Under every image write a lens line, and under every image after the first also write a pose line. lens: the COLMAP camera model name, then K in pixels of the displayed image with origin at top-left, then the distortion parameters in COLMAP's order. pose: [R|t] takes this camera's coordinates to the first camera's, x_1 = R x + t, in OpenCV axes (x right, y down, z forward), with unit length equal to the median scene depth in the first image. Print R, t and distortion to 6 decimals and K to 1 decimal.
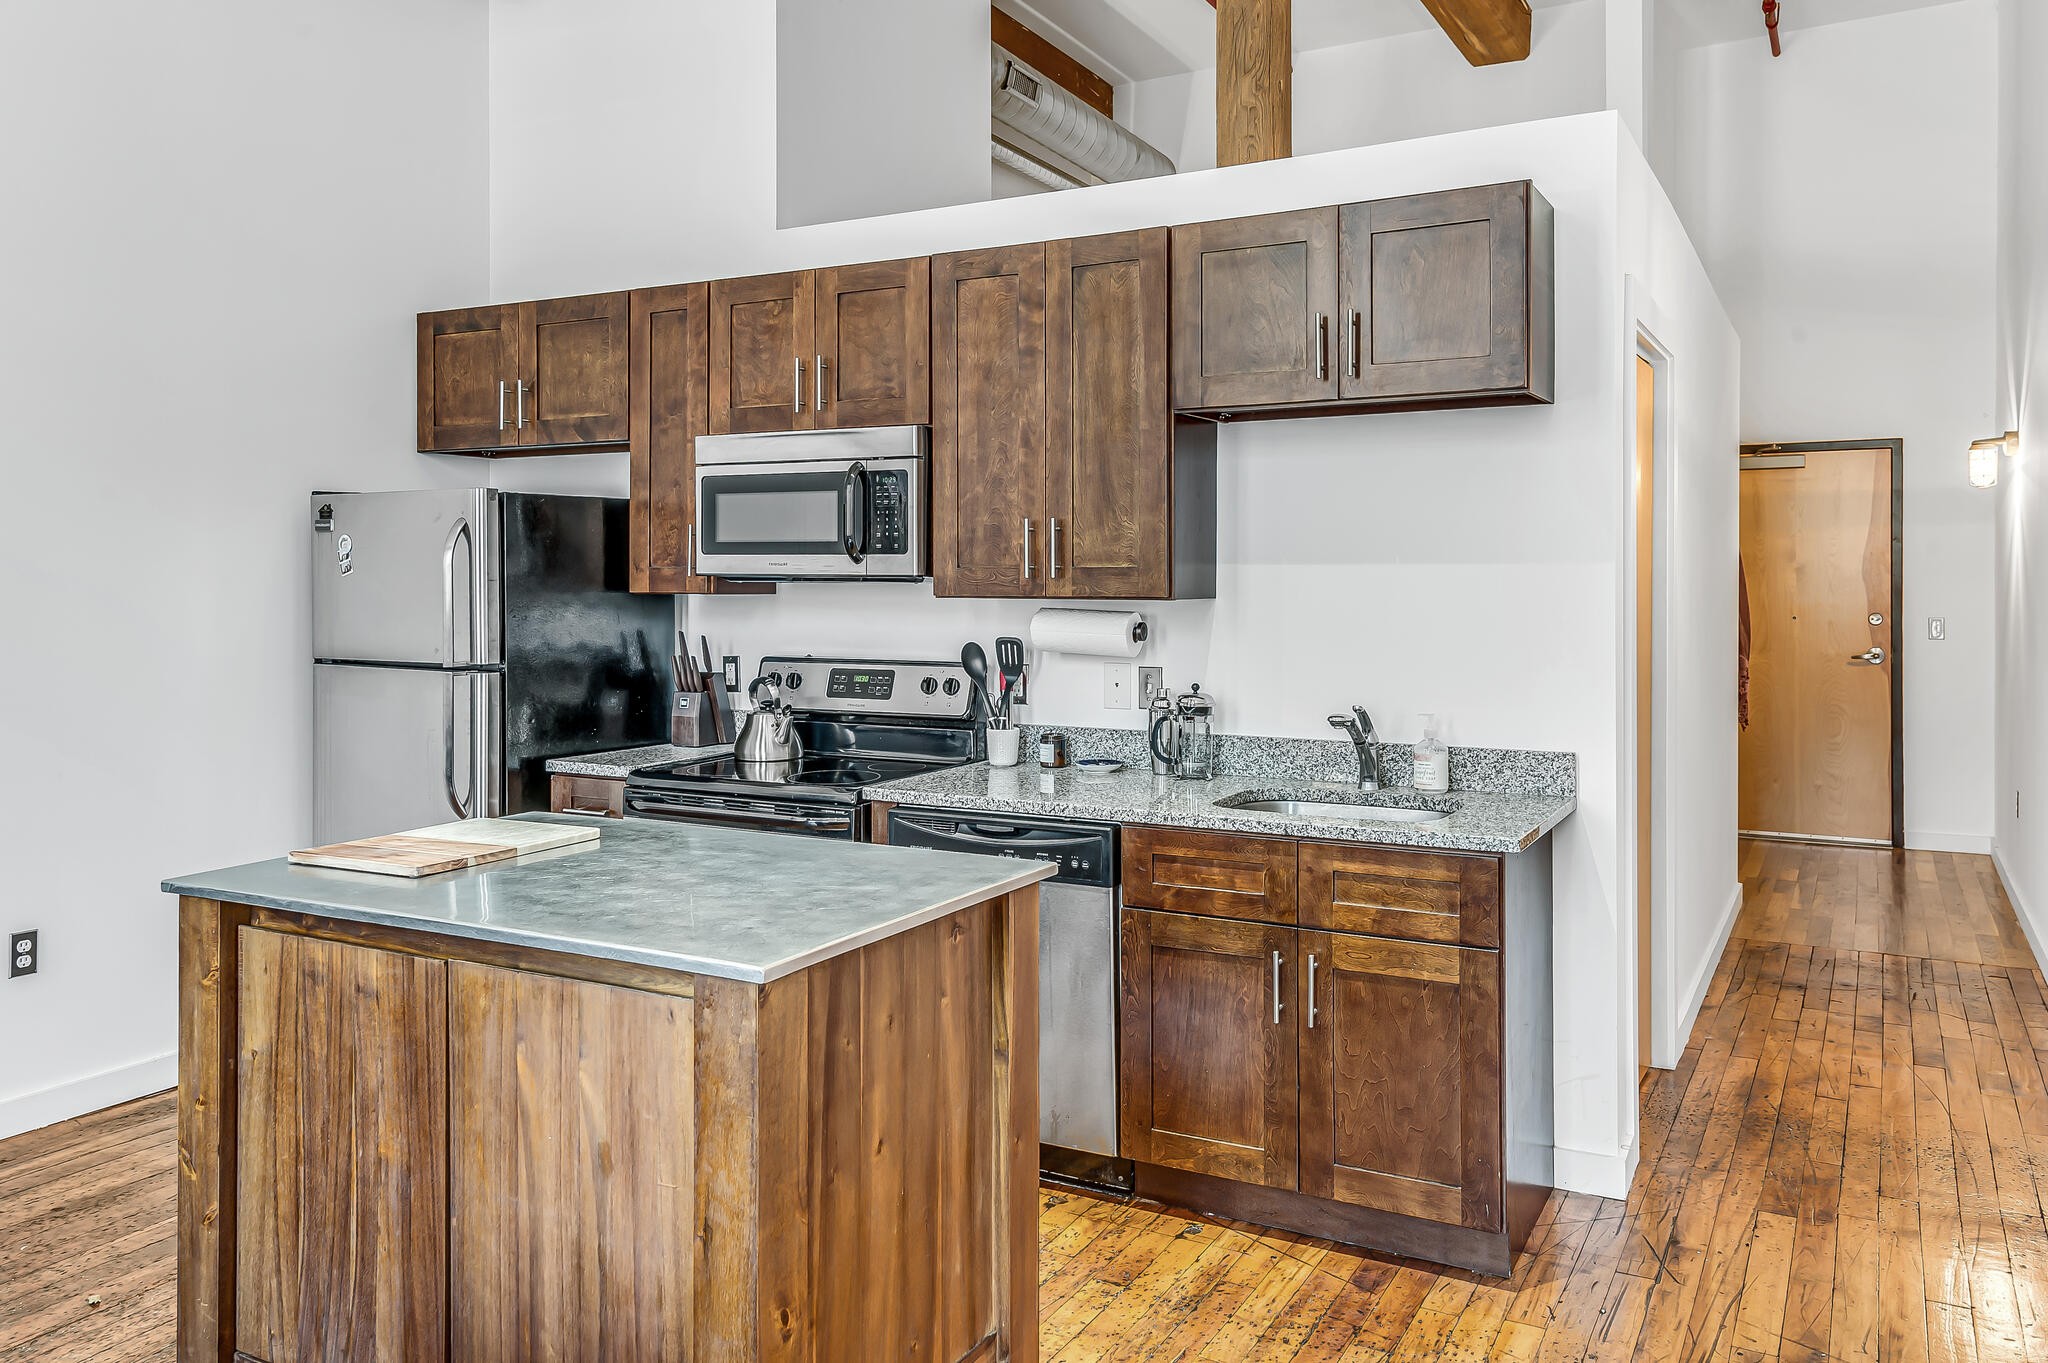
lens RADIAL K [[1540.3, 0, 1018.1], [0, 1540.3, 578.4], [0, 0, 1]] dist [0.018709, 0.004148]
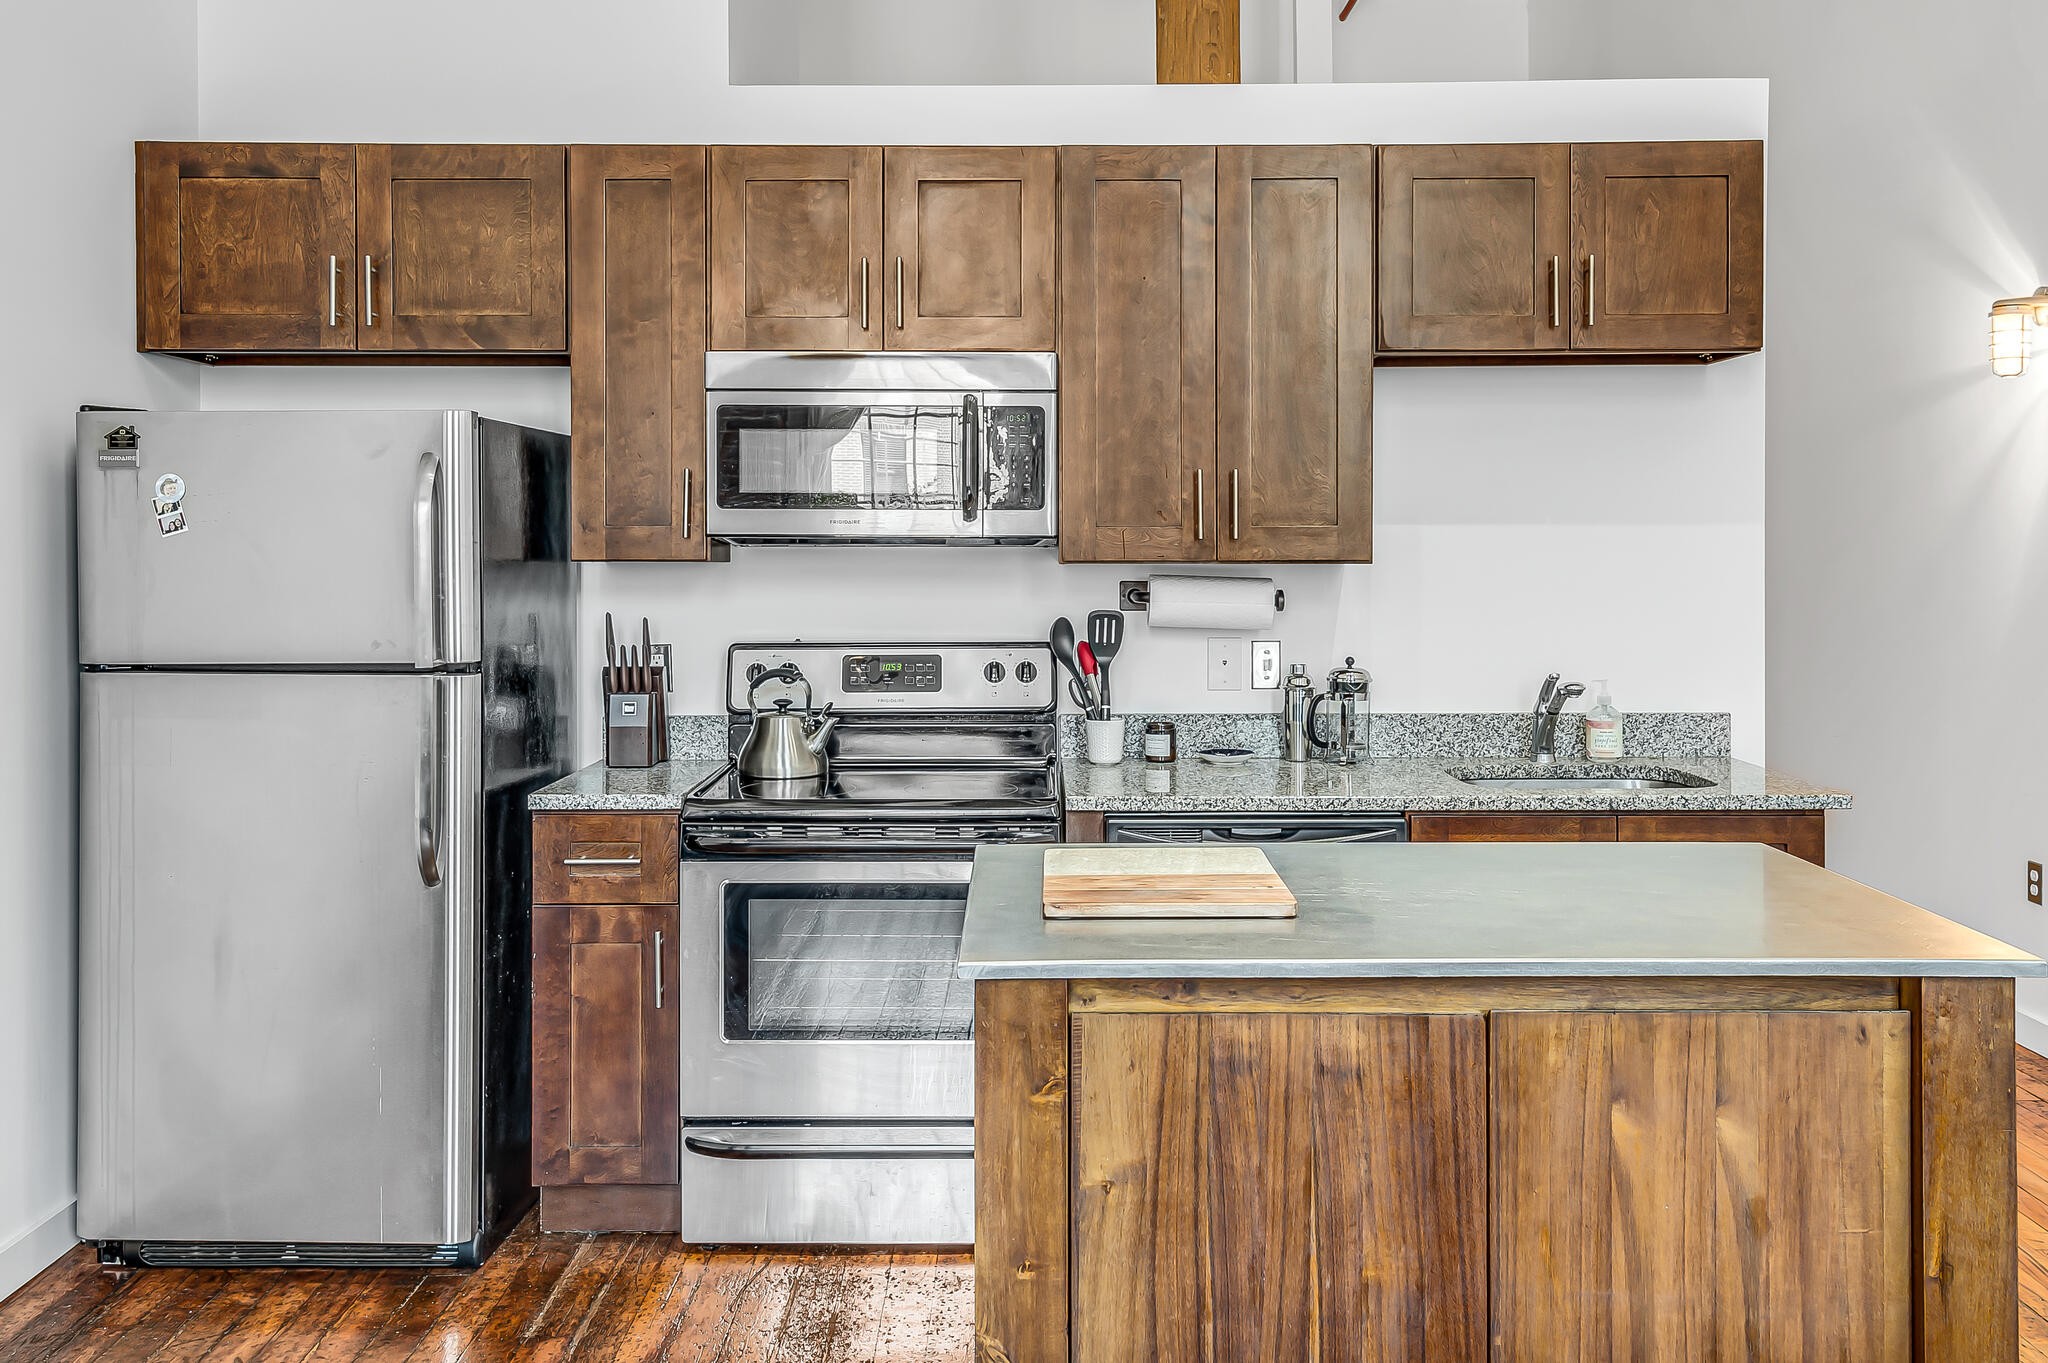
lens RADIAL K [[1825.0, 0, 1026.8], [0, 1825.0, 562.0], [0, 0, 1]] dist [0.020867, 0.021628]
pose [[0.874105, -0.005146, 0.485711, -0.555207], [0.001953, 0.999973, 0.007080, 0.004910], [-0.485734, -0.005241, 0.874091, 0.160223]]
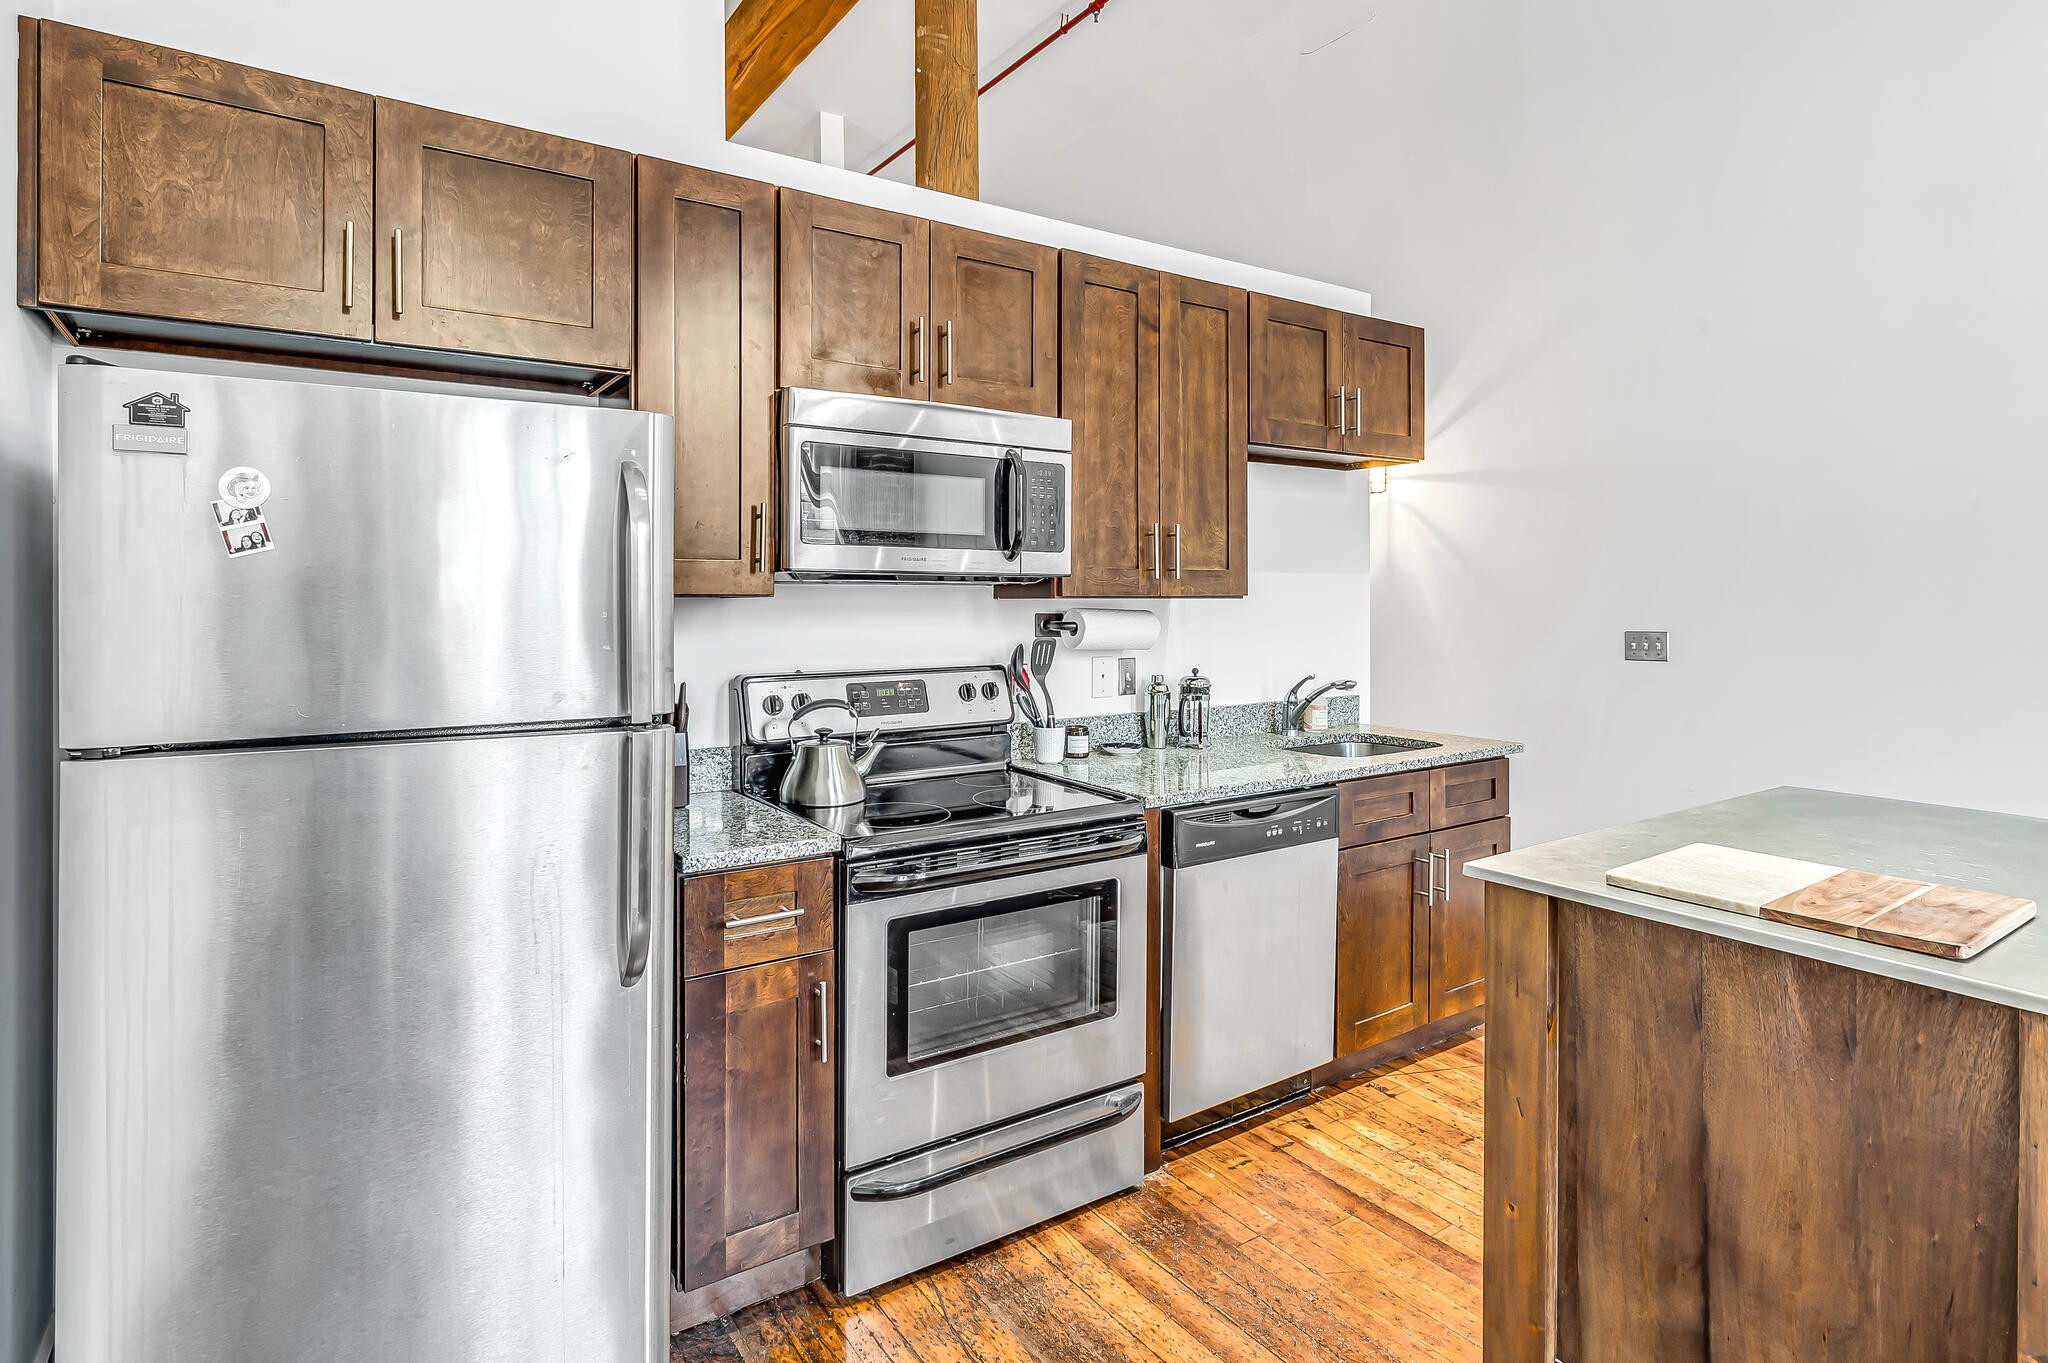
lens RADIAL K [[1070.2, 0, 1017.4], [0, 1070.2, 594.0], [0, 0, 1]] dist [-0.004604, -0.000596]
pose [[0.454716, 0.001846, 0.890635, -0.685597], [0.001988, 0.999993, -0.003088, 0.012099], [-0.890634, 0.003175, 0.454709, 0.729460]]
